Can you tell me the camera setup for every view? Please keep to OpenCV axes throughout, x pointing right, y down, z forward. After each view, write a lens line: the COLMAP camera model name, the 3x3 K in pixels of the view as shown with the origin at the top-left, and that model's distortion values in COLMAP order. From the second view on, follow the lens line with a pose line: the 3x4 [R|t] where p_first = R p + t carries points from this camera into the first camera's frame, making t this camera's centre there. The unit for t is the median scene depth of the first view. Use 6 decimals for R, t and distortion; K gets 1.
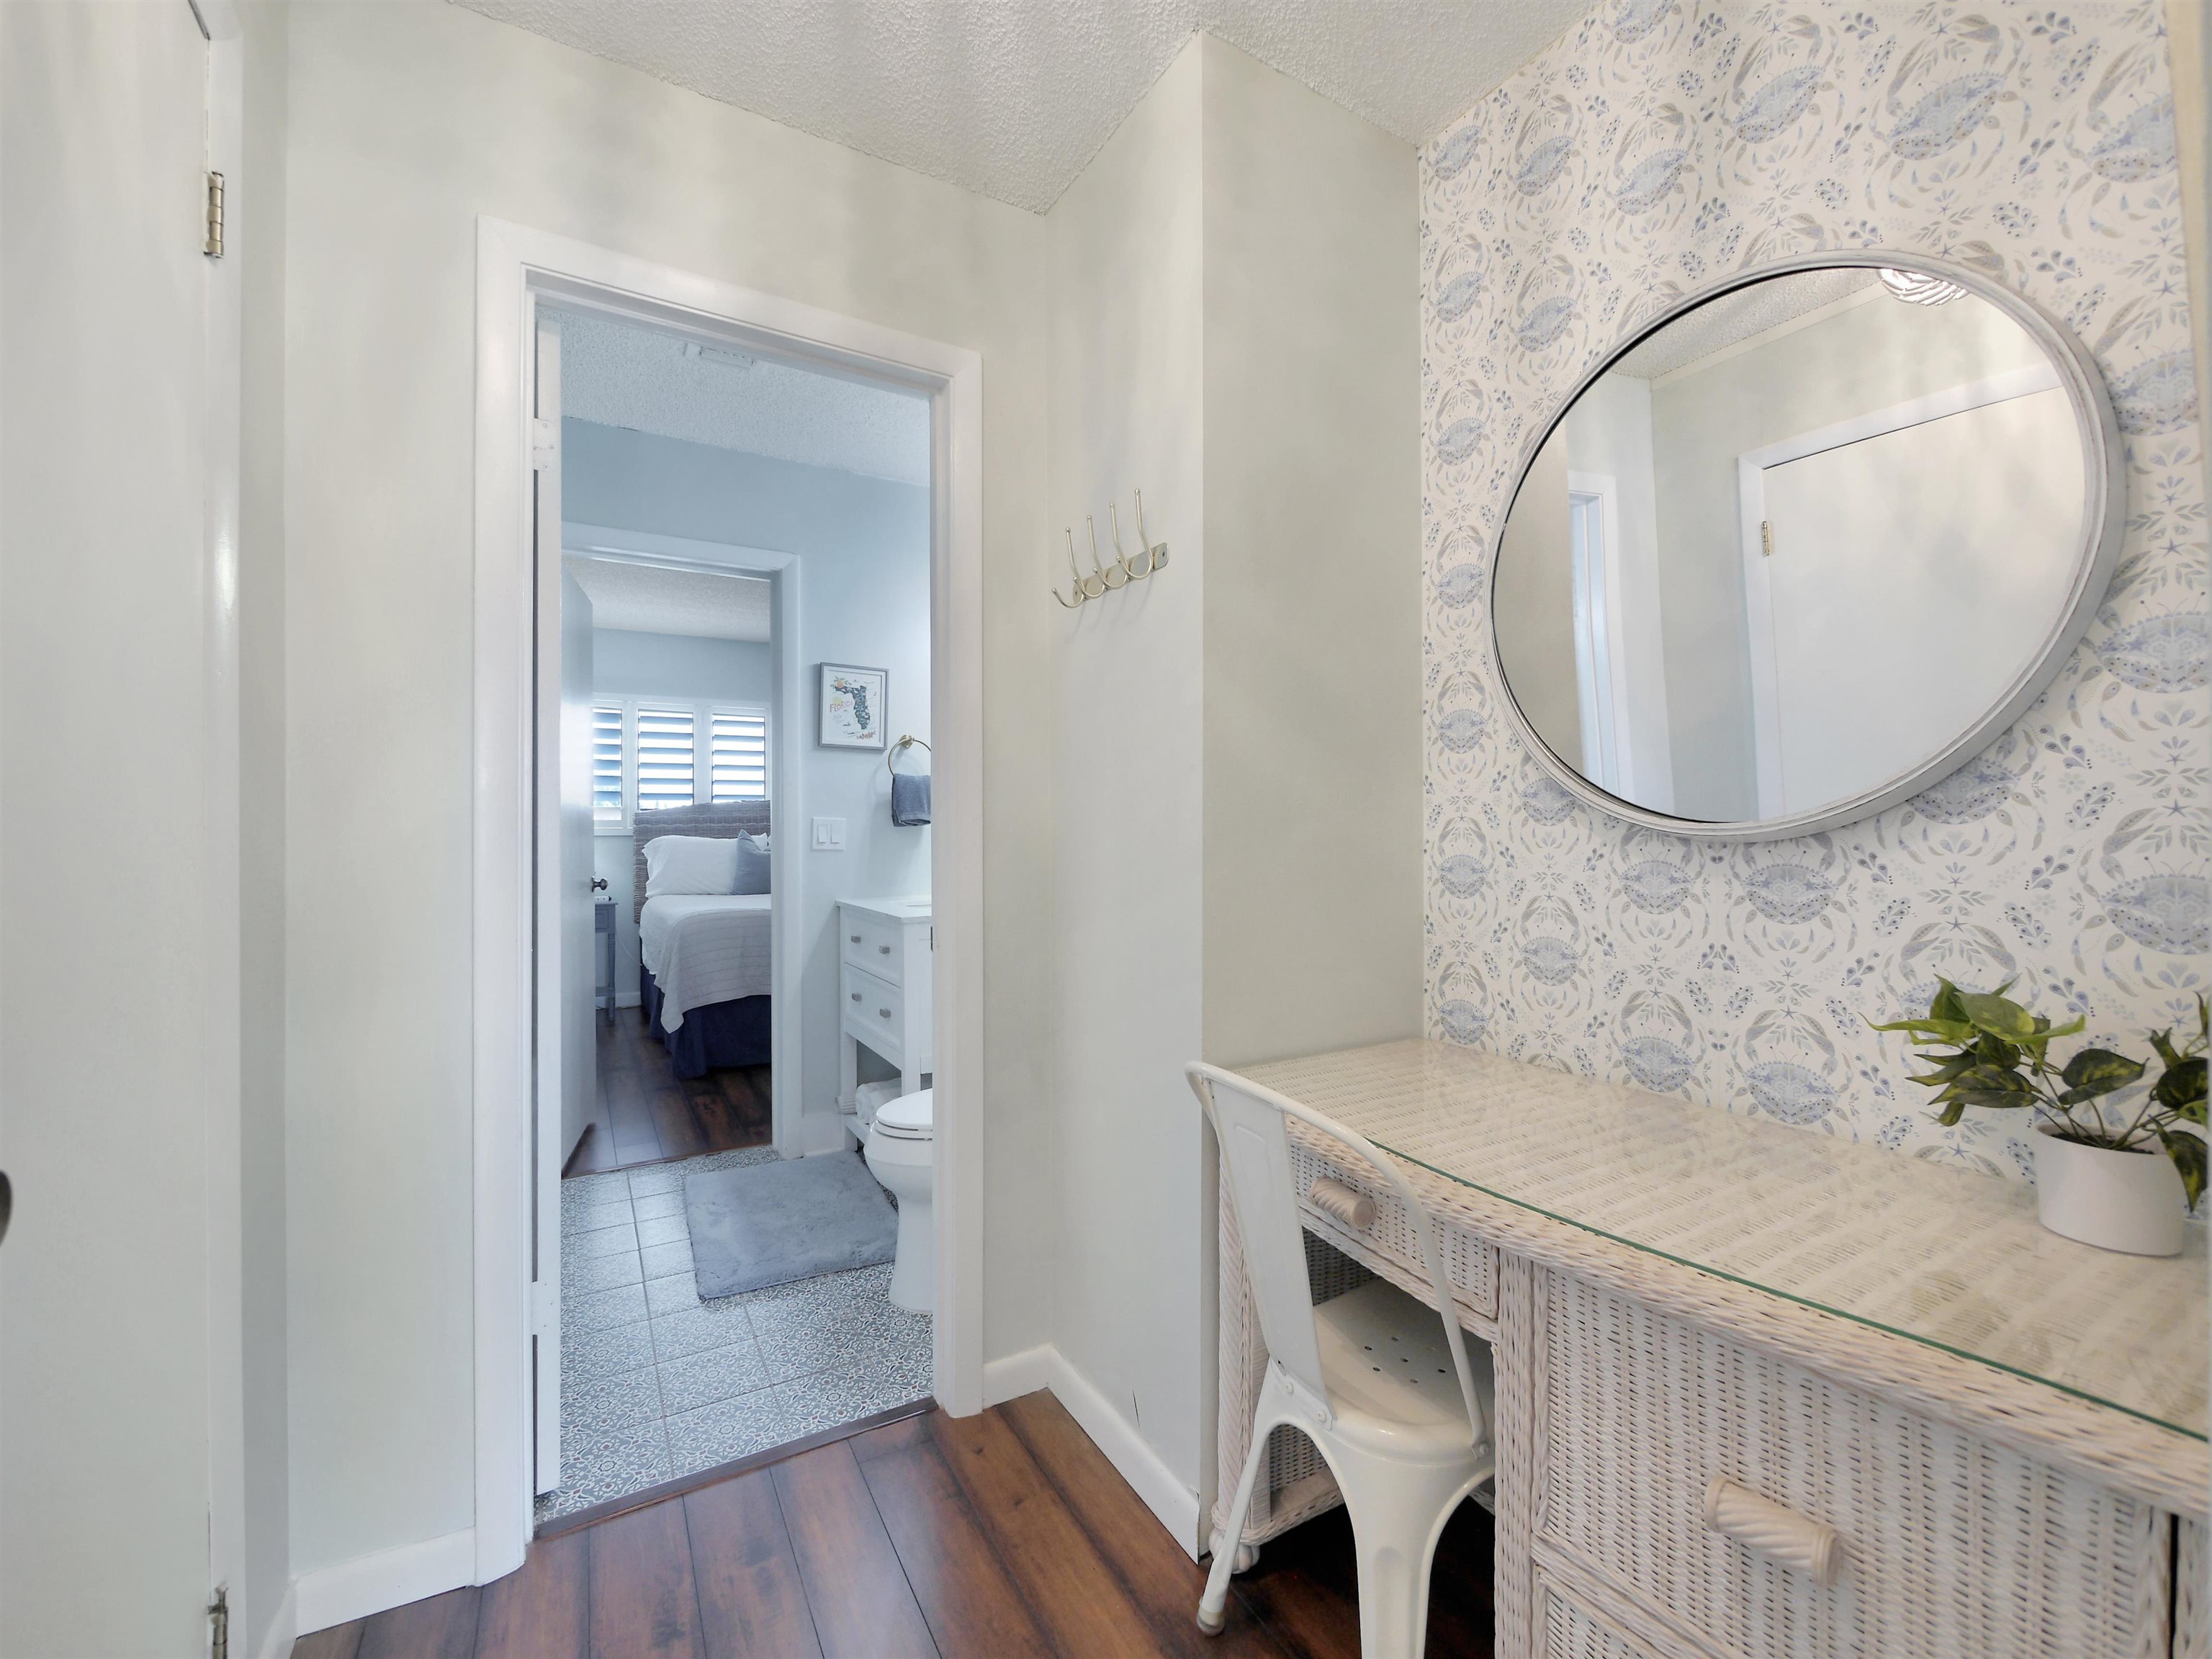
lens RADIAL K [[946.9, 0, 1097.4], [0, 946.9, 825.1], [0, 0, 1]] dist [-0.011044, 0.000324]
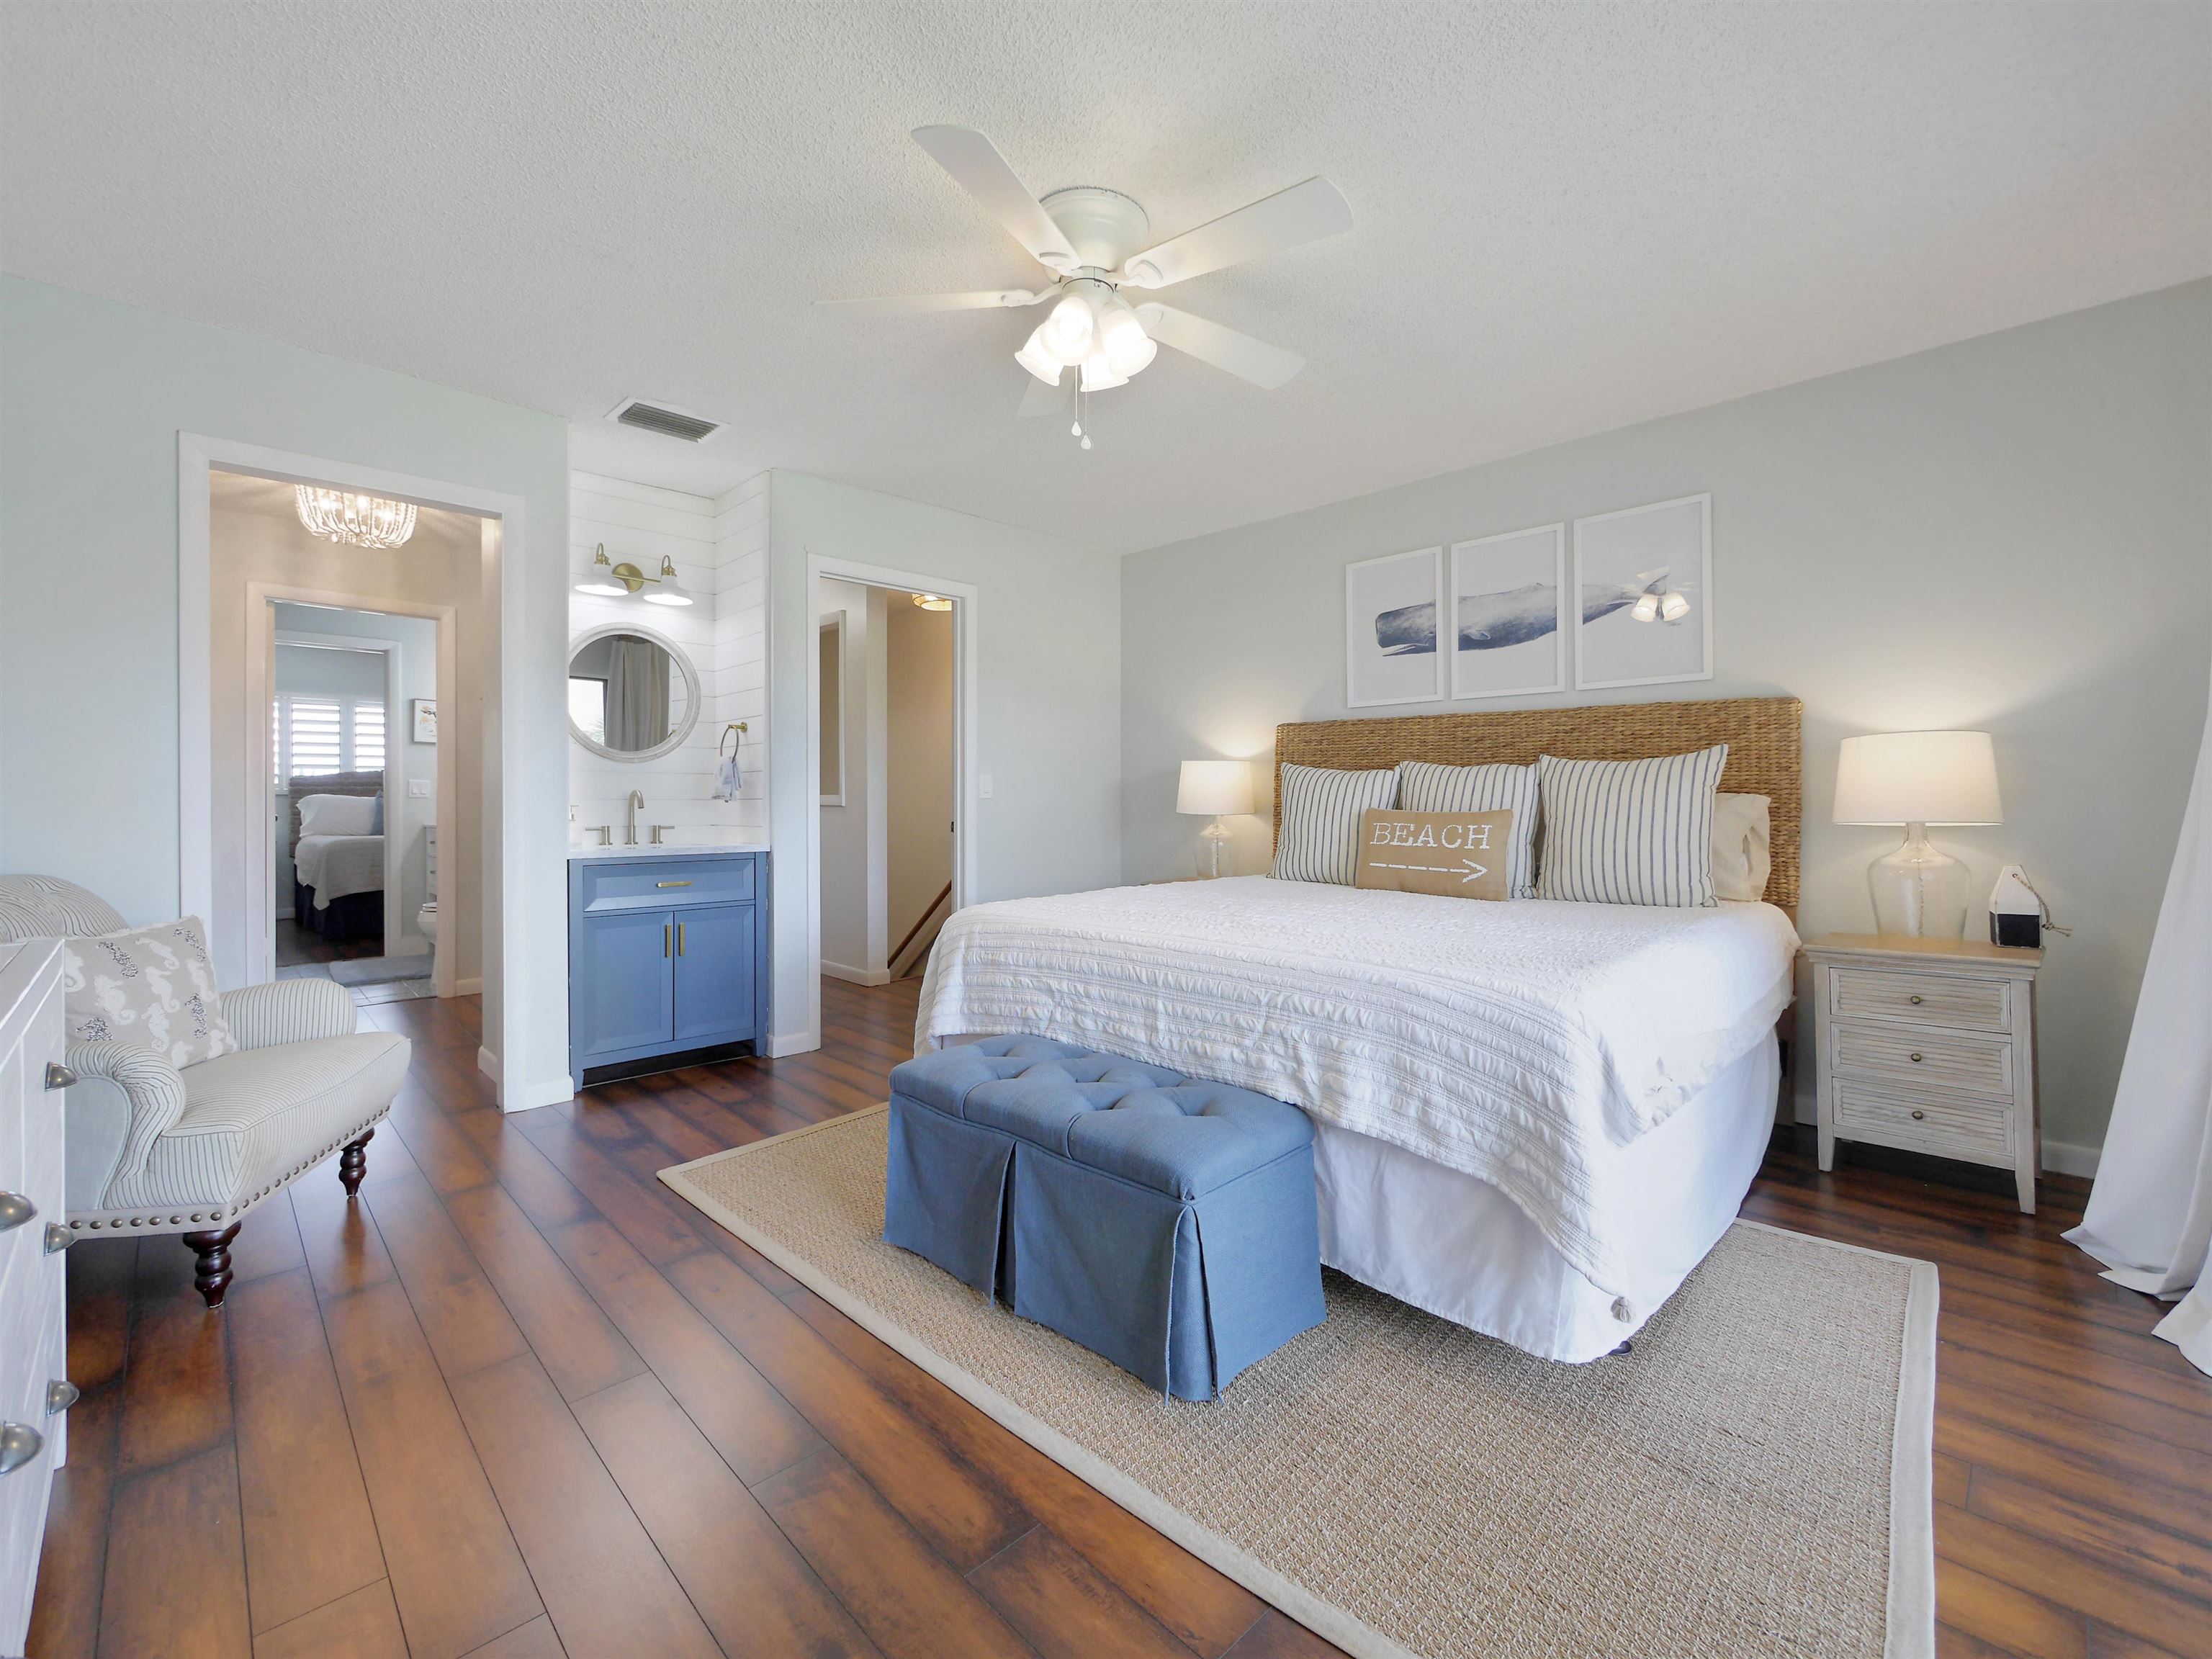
lens RADIAL K [[946.9, 0, 1120.7], [0, 946.9, 797.2], [0, 0, 1]] dist [-0.011044, 0.000324]
pose [[0.960717, -0.001607, 0.277525, 0.303045], [0.000646, 0.999993, 0.003557, 0.011476], [-0.277529, -0.003238, 0.960712, -0.669923]]
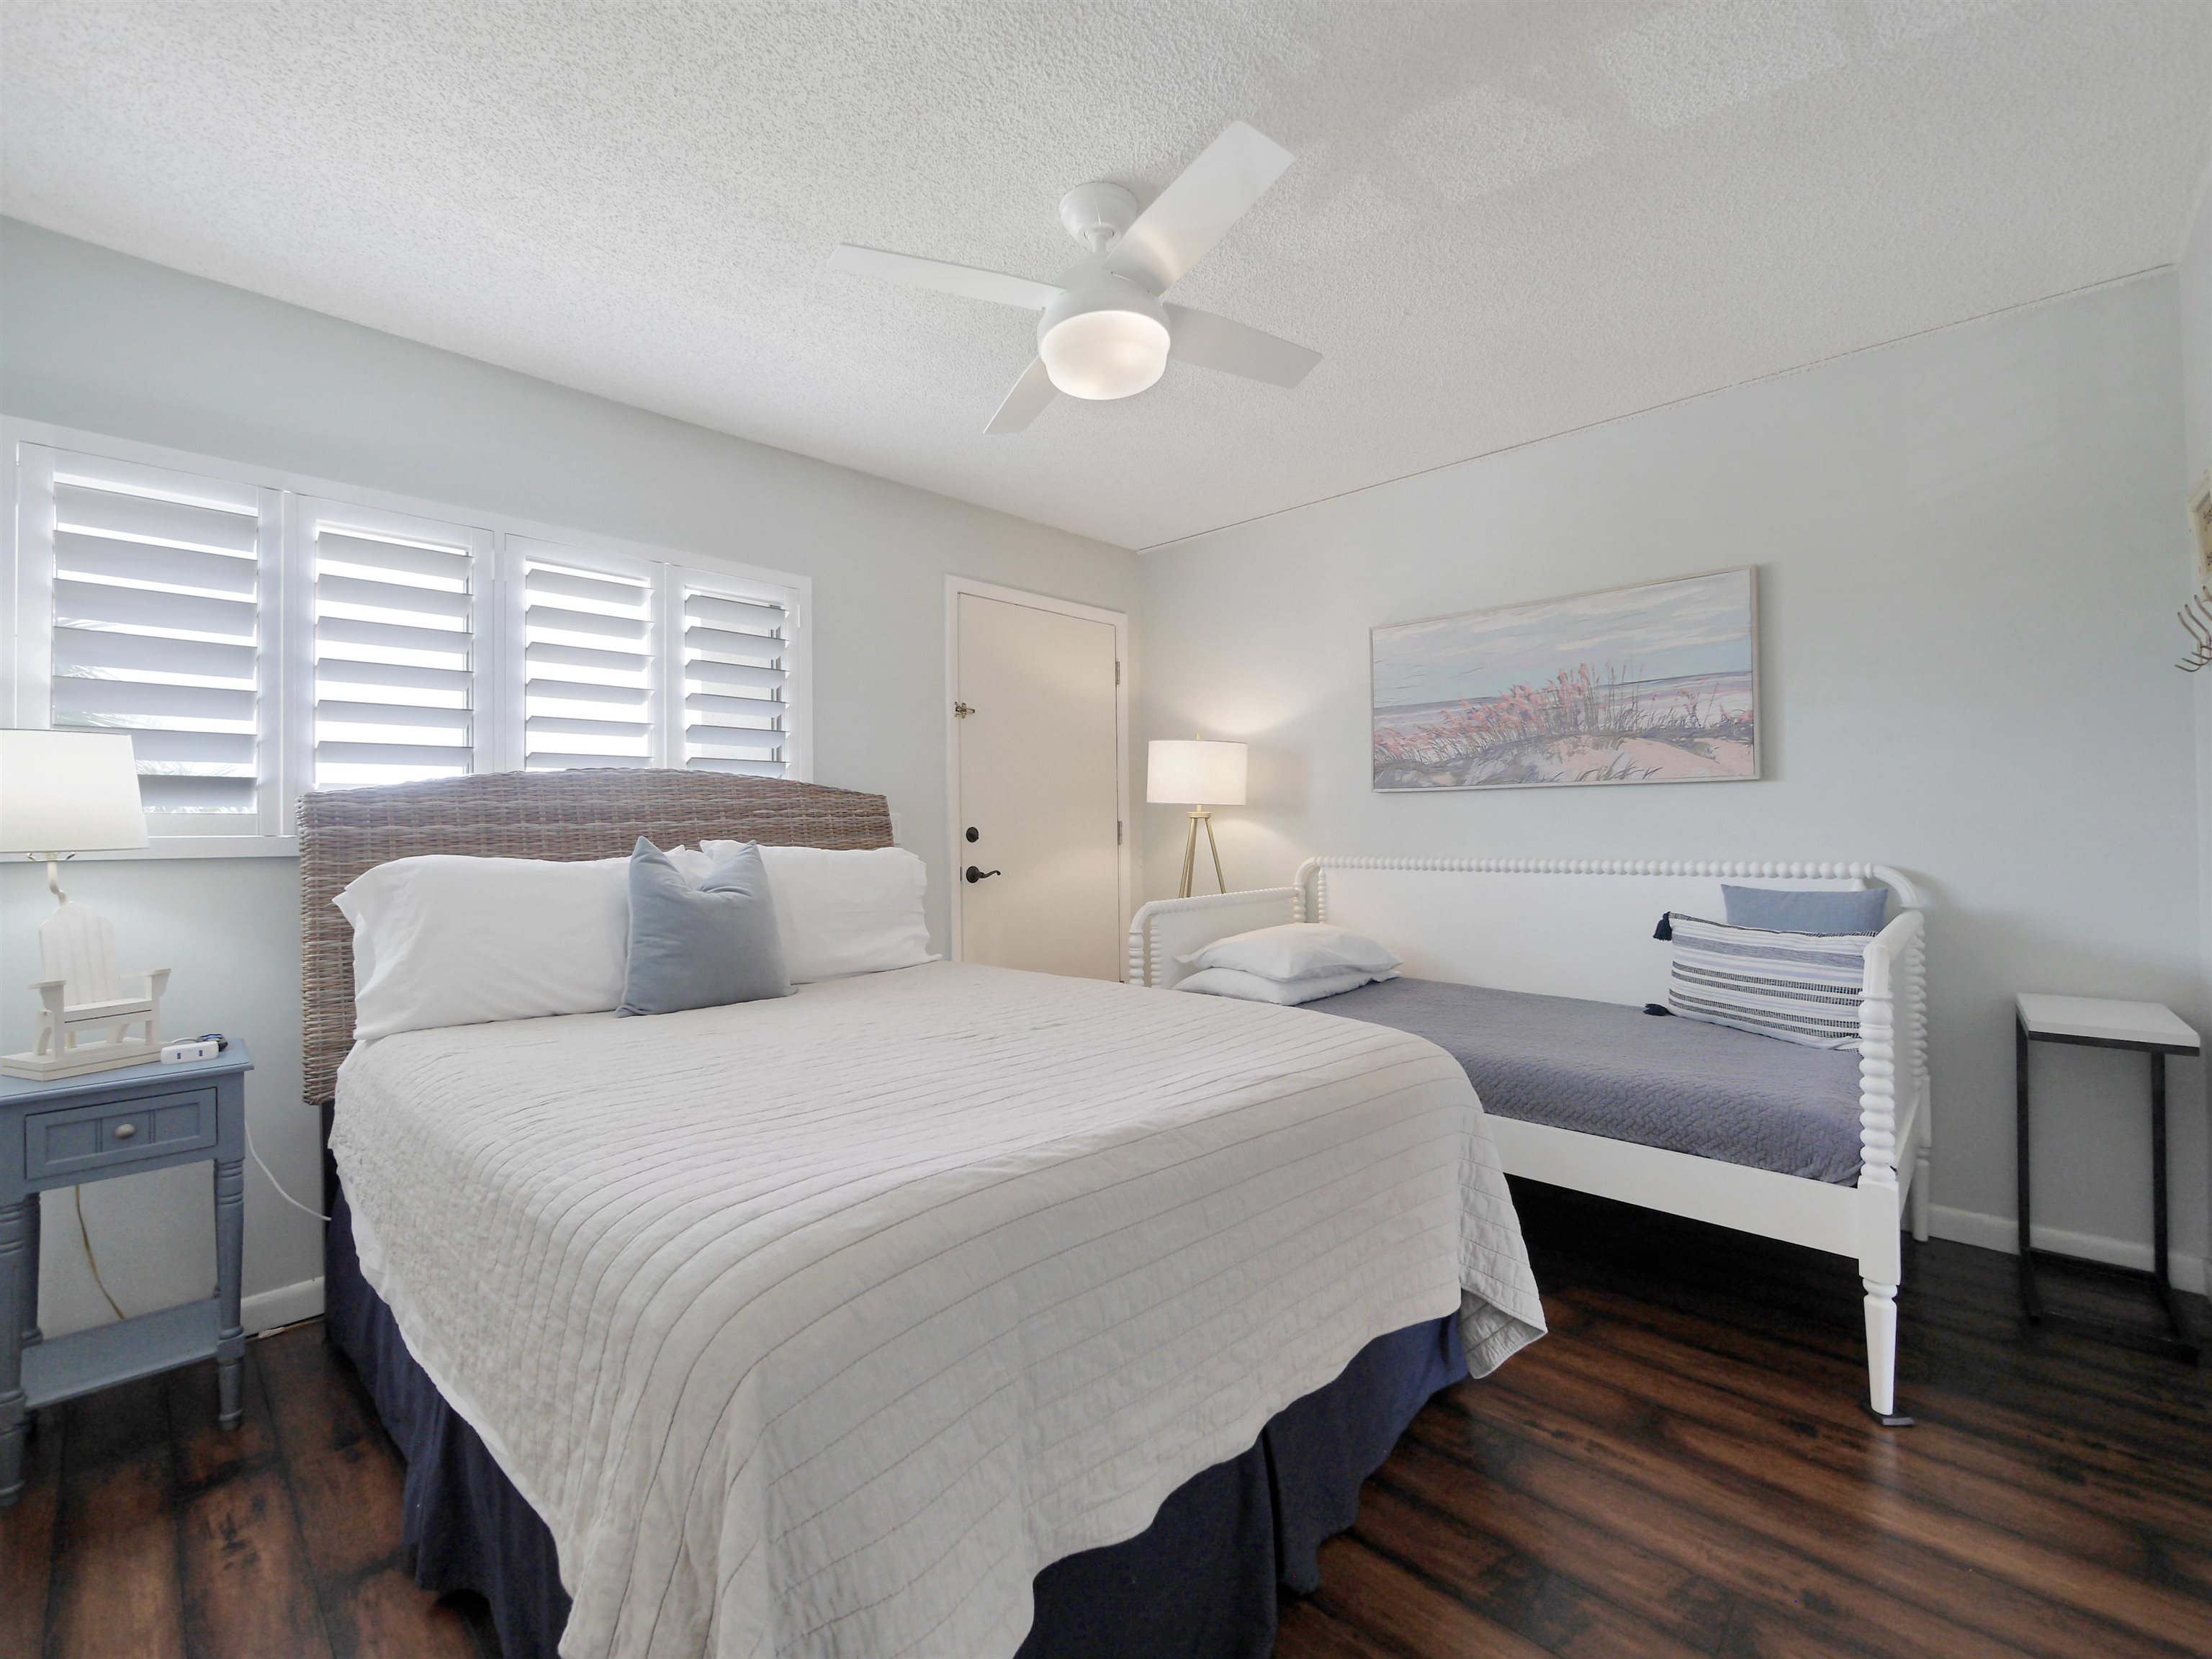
lens RADIAL K [[946.9, 0, 1107.4], [0, 946.9, 828.8], [0, 0, 1]] dist [-0.011044, 0.000324]
pose [[0.958693, -0.003341, 0.284423, -0.307362], [0.000745, 0.999957, 0.009234, -0.002788], [-0.284442, -0.008640, 0.958654, 0.587778]]
